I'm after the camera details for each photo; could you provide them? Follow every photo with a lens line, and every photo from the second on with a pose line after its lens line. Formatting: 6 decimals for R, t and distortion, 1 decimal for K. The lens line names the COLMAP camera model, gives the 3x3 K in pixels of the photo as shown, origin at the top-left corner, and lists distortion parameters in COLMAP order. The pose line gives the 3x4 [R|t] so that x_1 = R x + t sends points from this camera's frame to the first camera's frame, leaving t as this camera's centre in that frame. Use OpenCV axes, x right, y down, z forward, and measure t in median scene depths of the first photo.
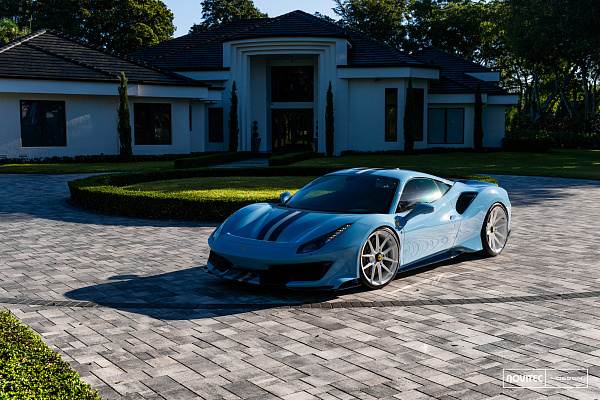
lens RADIAL K [[739.4, 0, 300.0], [0, 739.4, 200.0], [0, 0, 1]] dist [0.014738, 0.012738]
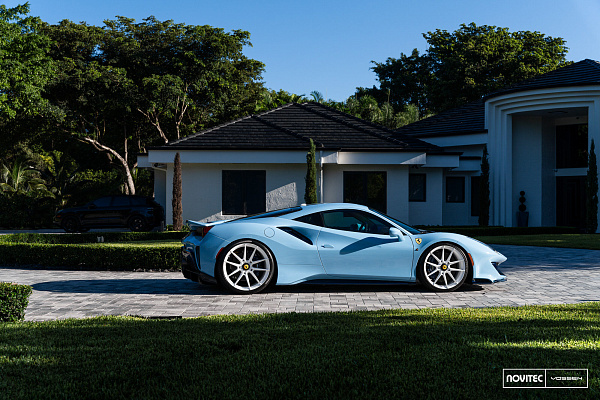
lens RADIAL K [[848.6, 0, 300.0], [0, 848.6, 200.0], [0, 0, 1]] dist [0.001402, 0.029384]
pose [[0.805623, -0.005257, -0.592406, 0.316026], [-0.061673, 0.993783, -0.092689, 0.007501], [0.589210, 0.111208, 0.800290, 0.090666]]
